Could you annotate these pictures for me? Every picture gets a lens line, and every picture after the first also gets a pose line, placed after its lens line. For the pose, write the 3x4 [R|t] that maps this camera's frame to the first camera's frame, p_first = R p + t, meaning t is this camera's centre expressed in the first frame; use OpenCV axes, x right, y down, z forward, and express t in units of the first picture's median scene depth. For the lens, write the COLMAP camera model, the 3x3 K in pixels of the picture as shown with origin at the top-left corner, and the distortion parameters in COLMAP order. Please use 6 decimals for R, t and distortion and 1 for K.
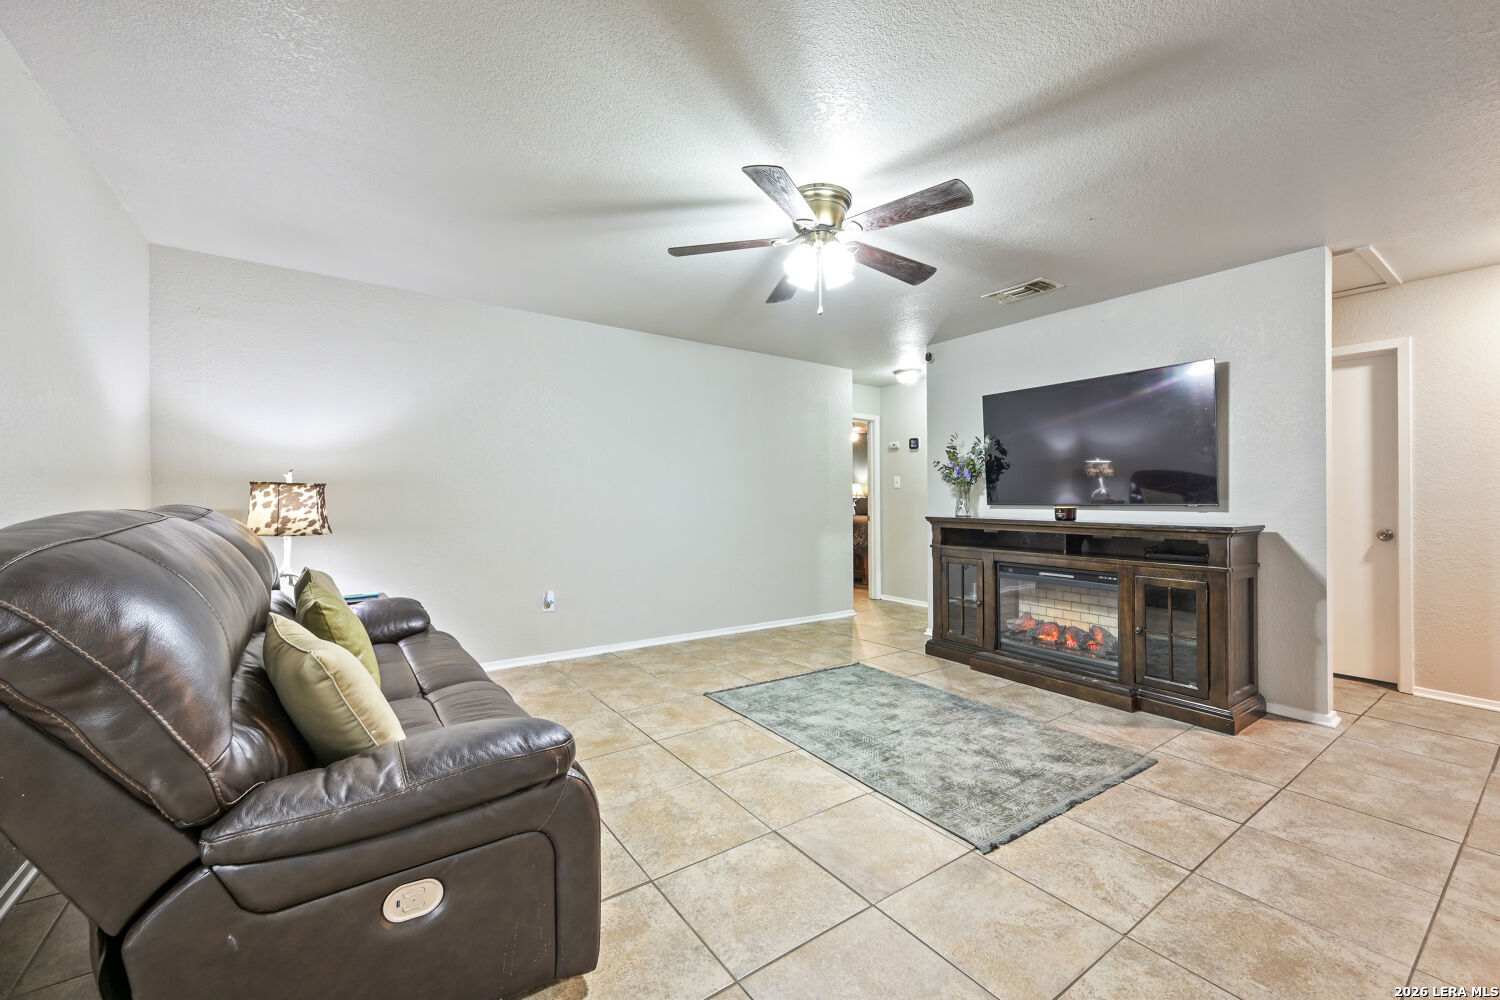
lens RADIAL K [[609.4, 0, 758.0], [0, 609.4, 509.0], [0, 0, 1]] dist [-0.000502, -0.000114]
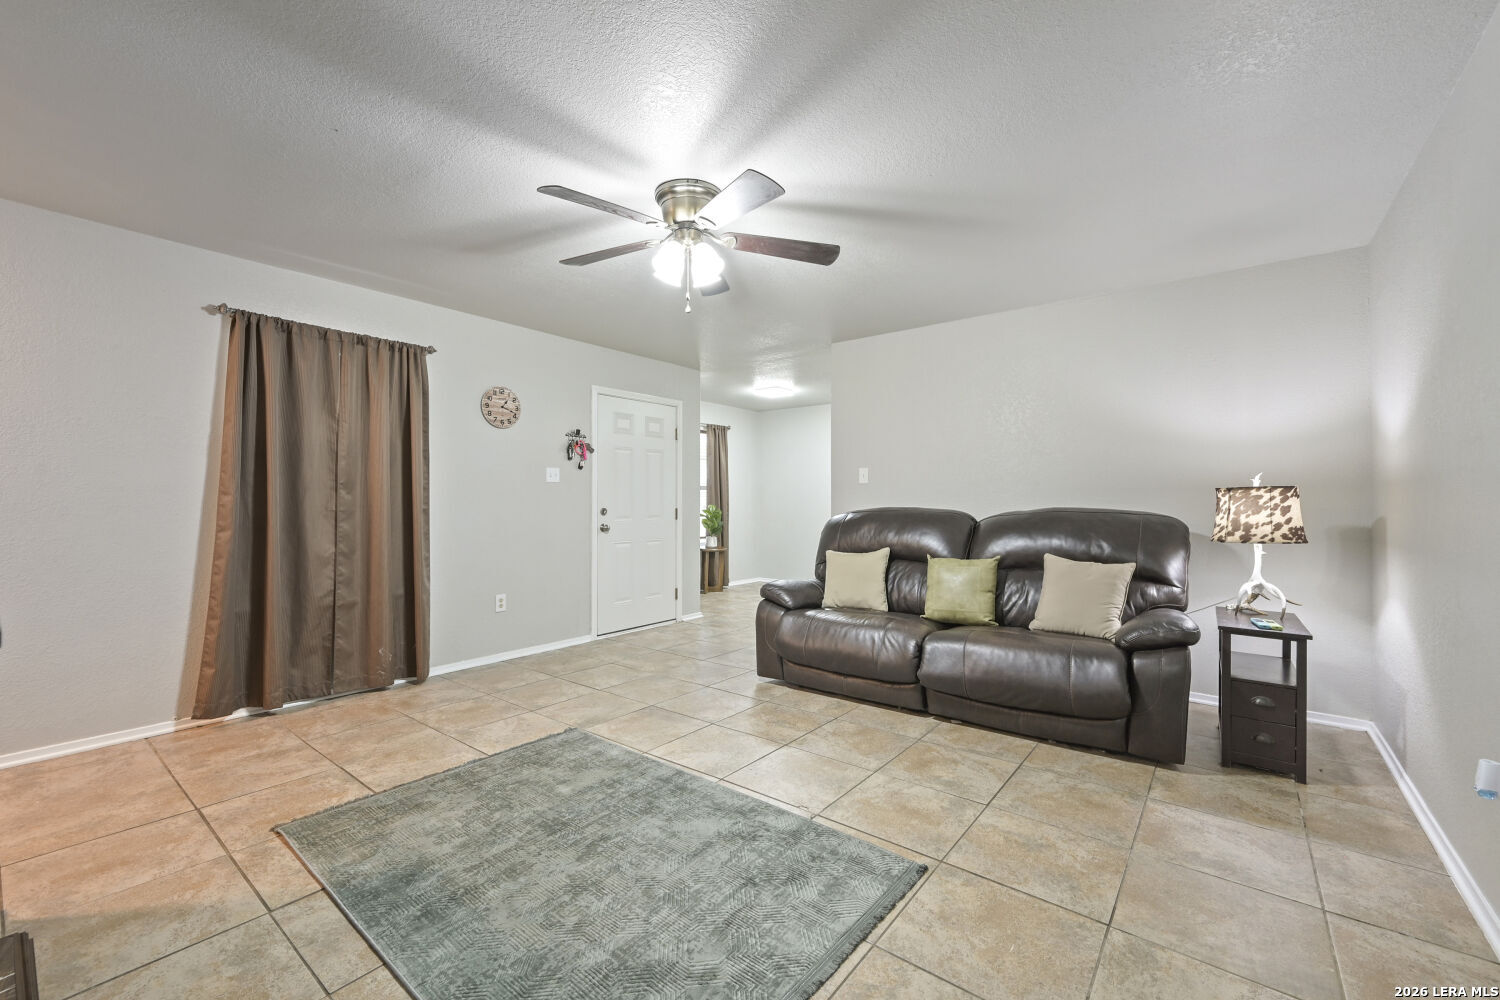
lens RADIAL K [[609.4, 0, 748.7], [0, 609.4, 495.4], [0, 0, 1]] dist [-0.000502, -0.000114]
pose [[-0.963503, -0.005467, -0.267643, 0.228358], [-0.006526, 0.999974, 0.003069, -0.024012], [0.267619, 0.004703, -0.963513, 1.632185]]
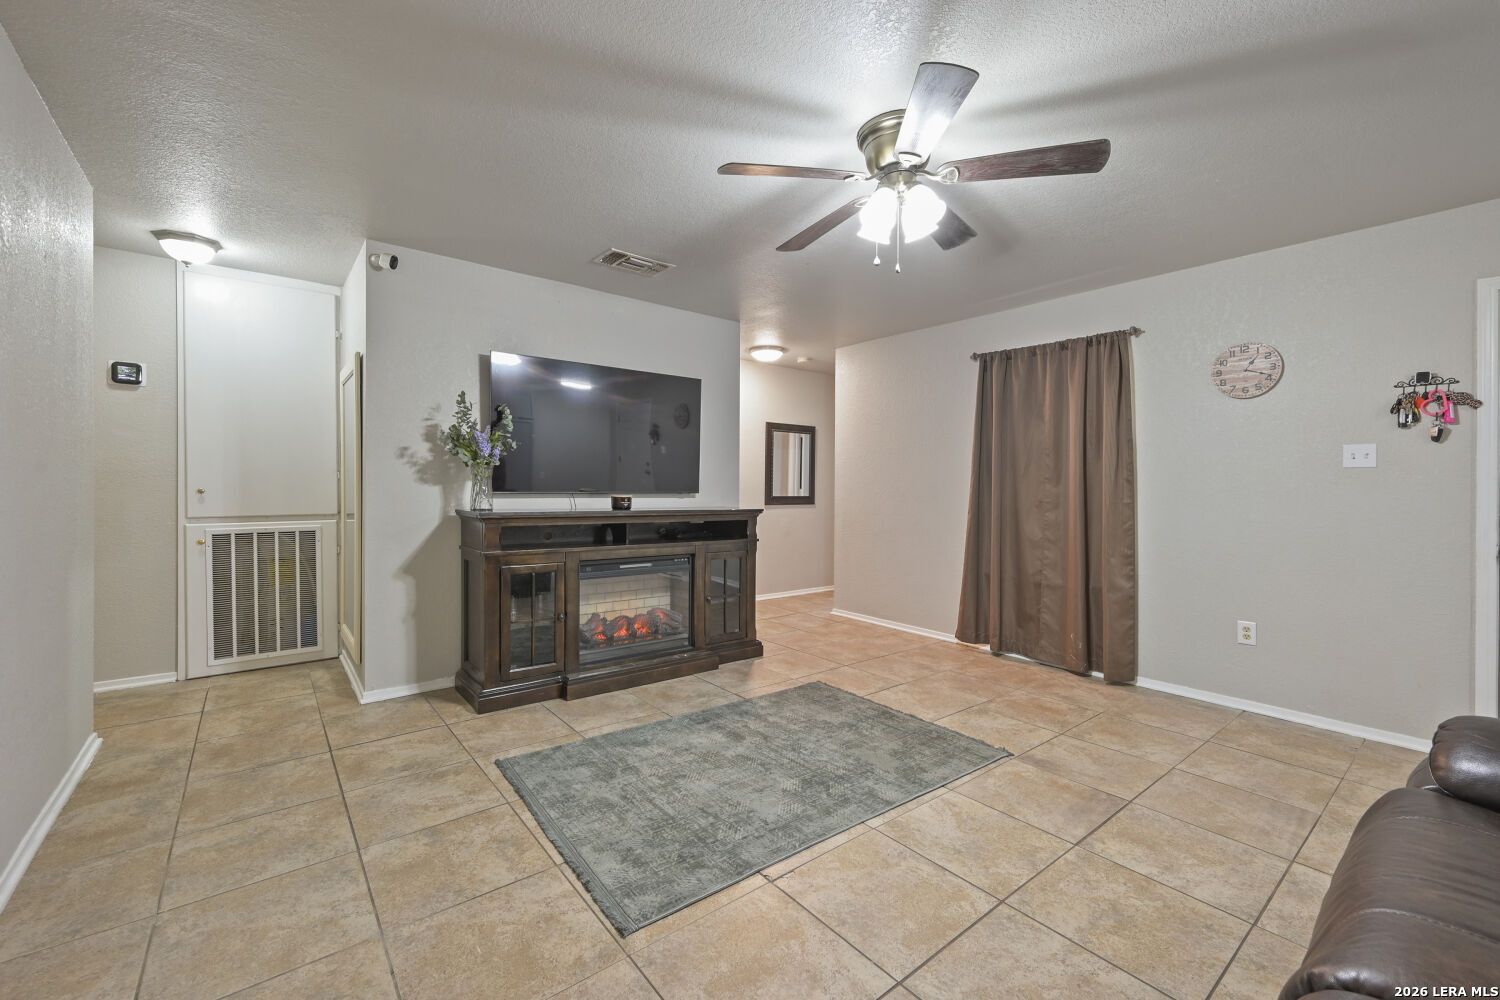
lens RADIAL K [[609.4, 0, 753.2], [0, 609.4, 485.3], [0, 0, 1]] dist [-0.000502, -0.000114]
pose [[-0.058893, -0.000216, 0.998264, -0.594274], [0.003471, 0.999994, 0.000421, -0.024523], [-0.998258, 0.003490, -0.058892, 1.034054]]
